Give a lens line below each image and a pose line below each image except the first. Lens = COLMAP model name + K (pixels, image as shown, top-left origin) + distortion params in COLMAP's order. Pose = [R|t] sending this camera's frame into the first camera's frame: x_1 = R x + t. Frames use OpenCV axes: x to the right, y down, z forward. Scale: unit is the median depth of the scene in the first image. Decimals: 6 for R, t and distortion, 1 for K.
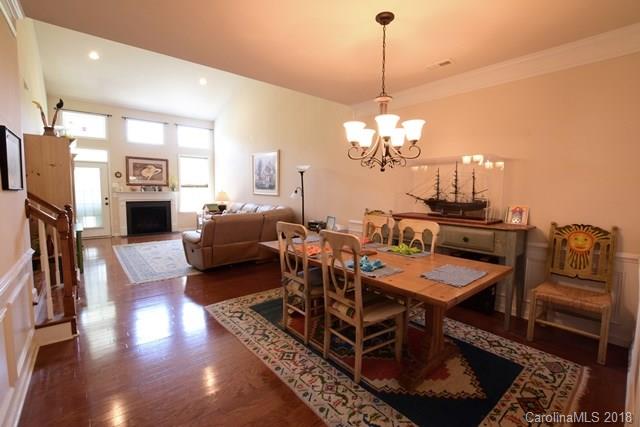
lens RADIAL K [[286.3, 0, 318.4], [0, 286.3, 210.5], [0, 0, 1]] dist [-0.016922, -0.000917]
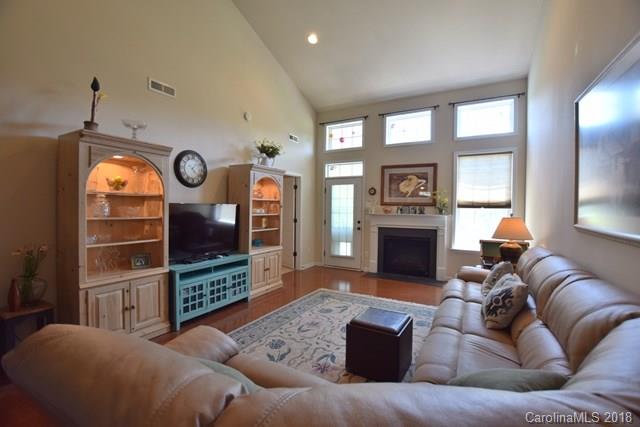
lens RADIAL K [[286.3, 0, 322.9], [0, 286.3, 210.9], [0, 0, 1]] dist [-0.016922, -0.000917]
pose [[0.371003, 0.007722, -0.928600, -0.038761], [-0.070459, 0.997317, -0.019857, -0.047304], [0.925955, 0.072795, 0.370552, 0.572249]]
